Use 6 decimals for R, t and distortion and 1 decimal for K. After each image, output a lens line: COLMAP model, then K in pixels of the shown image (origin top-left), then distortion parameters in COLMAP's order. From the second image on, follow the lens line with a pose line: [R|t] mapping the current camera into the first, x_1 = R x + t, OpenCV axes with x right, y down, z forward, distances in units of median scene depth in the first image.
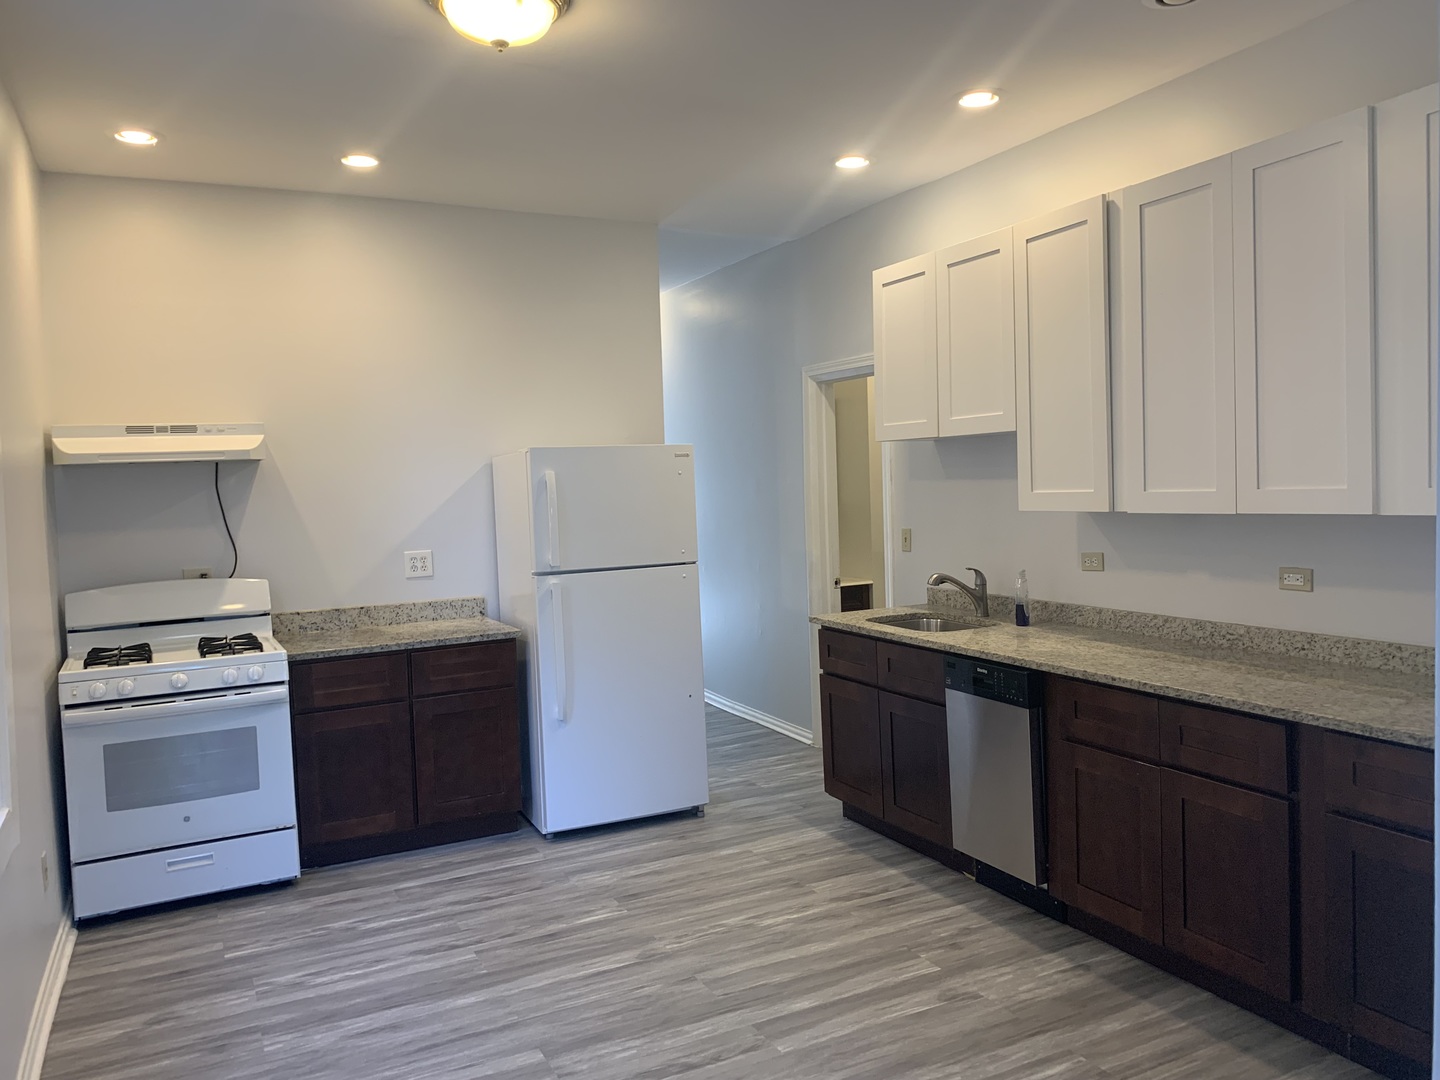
lens RADIAL K [[1100.4, 0, 719.3], [0, 1100.4, 518.3], [0, 0, 1]] dist [0.034689, -0.044426]
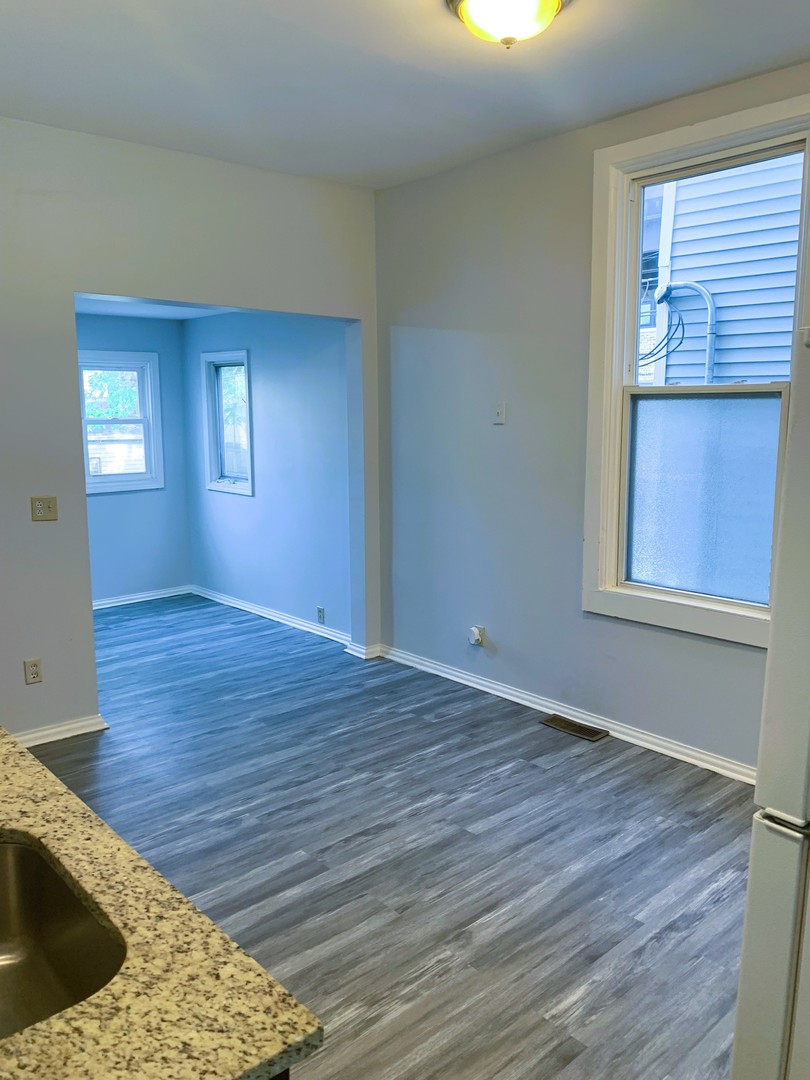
lens RADIAL K [[825.3, 0, 394.7], [0, 825.3, 538.5], [0, 0, 1]] dist [0.034689, -0.044426]
pose [[-0.964457, 0.073933, -0.253686, 0.139221], [0.022316, 0.979420, 0.200596, -0.080591], [0.263296, 0.187805, -0.946258, 1.515512]]
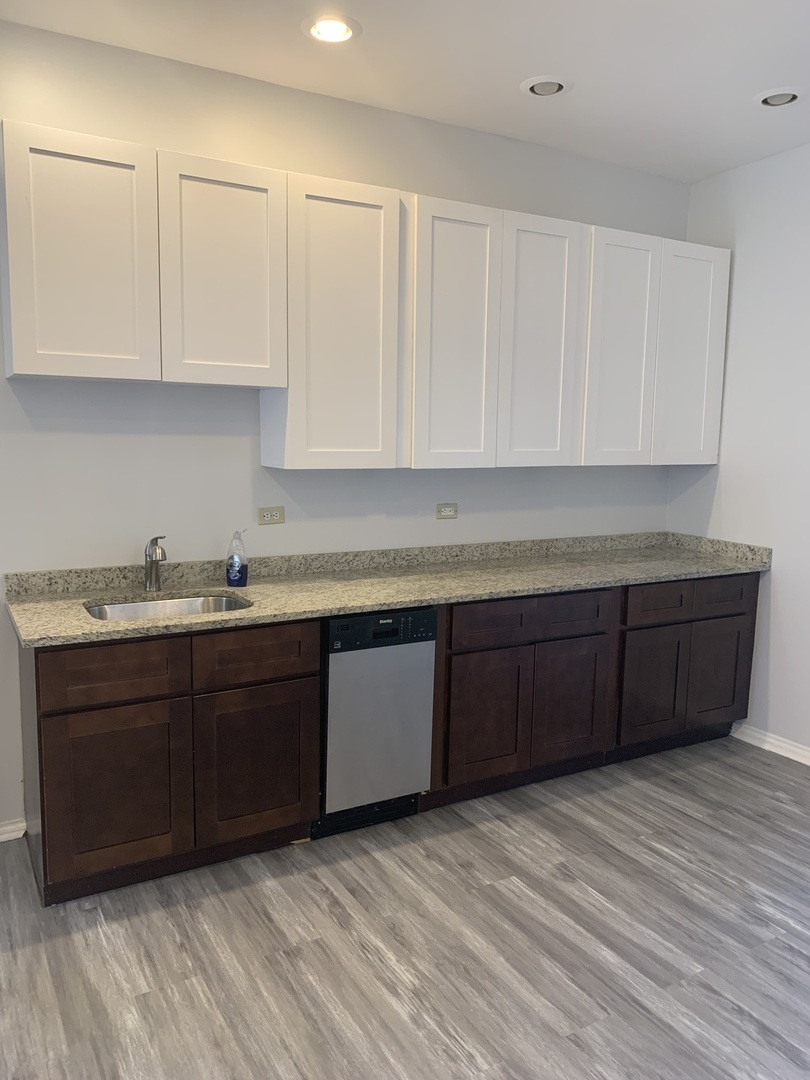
lens RADIAL K [[825.3, 0, 416.1], [0, 825.3, 537.1], [0, 0, 1]] dist [0.034689, -0.044426]
pose [[-0.071372, -0.094929, 0.992922, -0.538409], [0.021001, 0.995097, 0.096646, -0.016500], [-0.997229, 0.027750, -0.069028, 1.037048]]
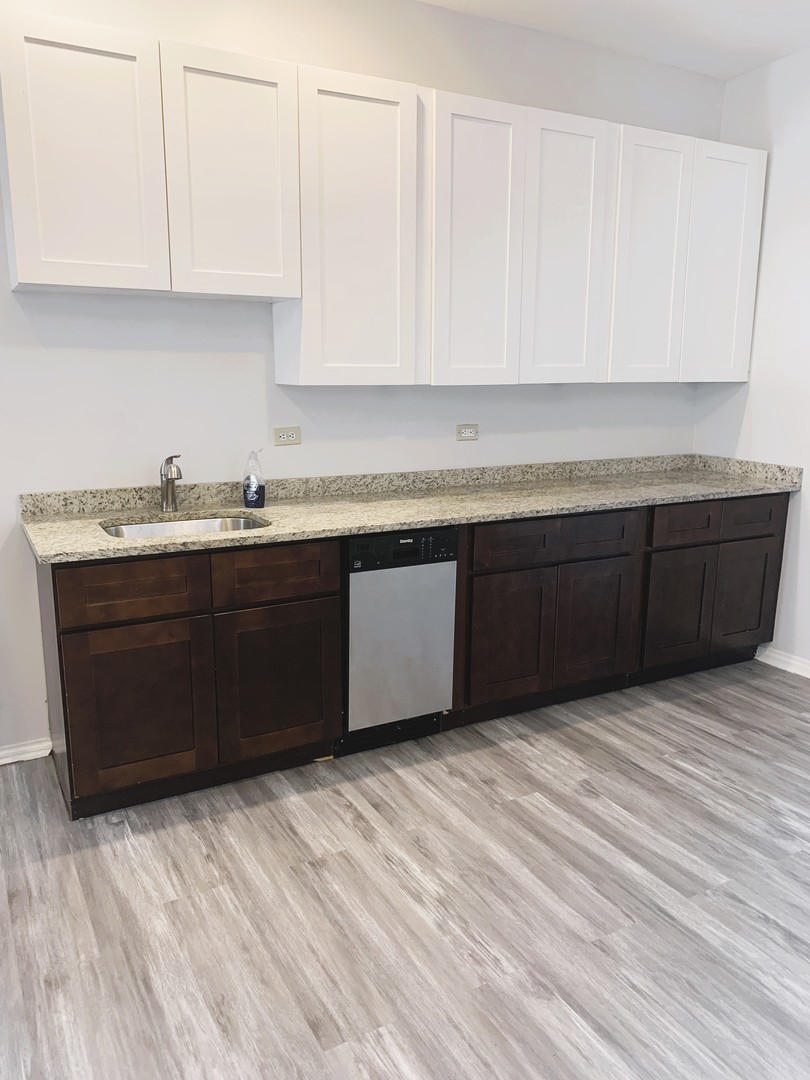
lens RADIAL K [[825.3, 0, 416.0], [0, 825.3, 541.8], [0, 0, 1]] dist [0.034689, -0.044426]
pose [[-0.052294, -0.170794, 0.983918, -0.521902], [0.031013, 0.984513, 0.172546, 0.007197], [-0.998150, 0.039537, -0.046187, 1.040519]]
